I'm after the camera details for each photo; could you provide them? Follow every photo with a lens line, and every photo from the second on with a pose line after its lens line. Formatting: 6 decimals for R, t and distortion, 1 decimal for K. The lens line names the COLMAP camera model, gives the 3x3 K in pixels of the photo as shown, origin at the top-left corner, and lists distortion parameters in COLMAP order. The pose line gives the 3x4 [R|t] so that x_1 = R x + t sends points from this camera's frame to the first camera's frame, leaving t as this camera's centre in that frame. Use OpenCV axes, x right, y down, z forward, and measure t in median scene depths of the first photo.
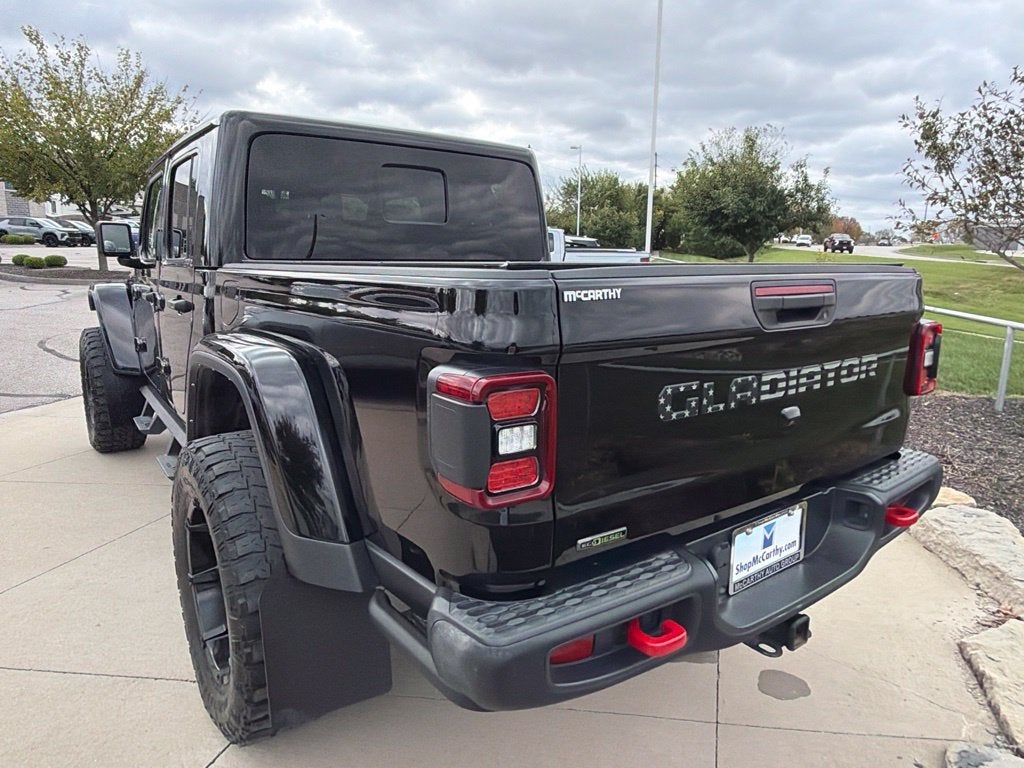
lens RADIAL K [[690.5, 0, 507.6], [0, 690.5, 394.2], [0, 0, 1]] dist [0.003784, -0.000756]
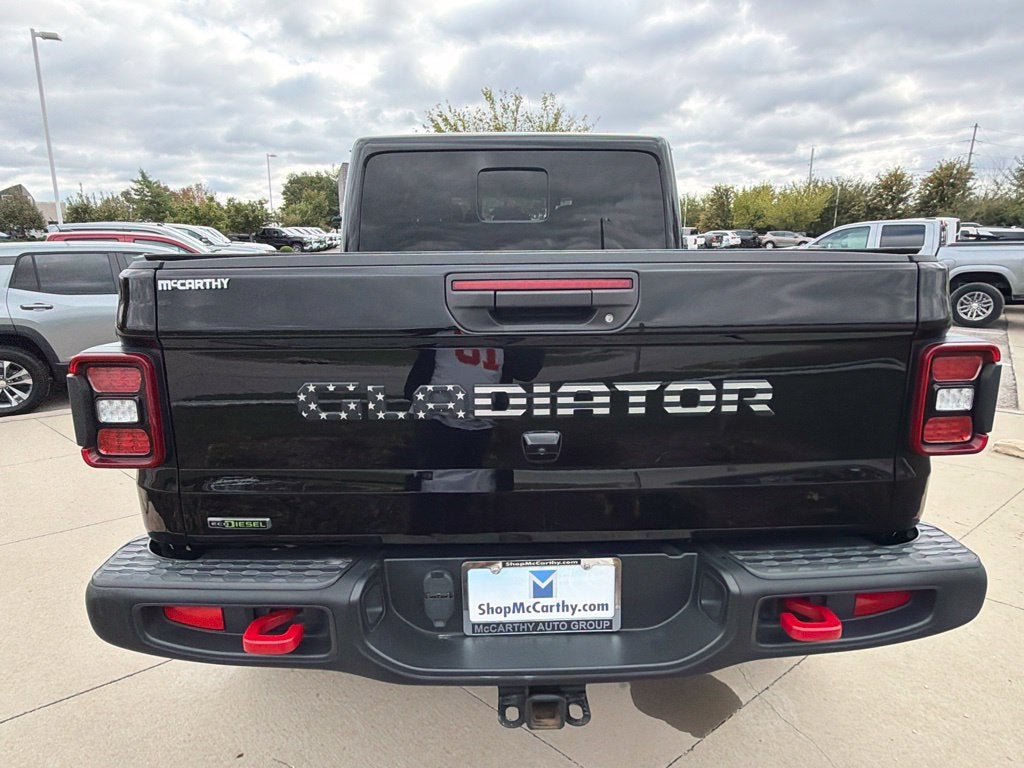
lens RADIAL K [[621.5, 0, 504.2], [0, 621.5, 388.4], [0, 0, 1]] dist [-0.007620, 0.006123]
pose [[0.802860, 0.109169, -0.586088, 0.751722], [-0.102780, 0.993717, 0.044302, -0.055081], [0.587242, 0.024670, 0.809036, 0.371039]]
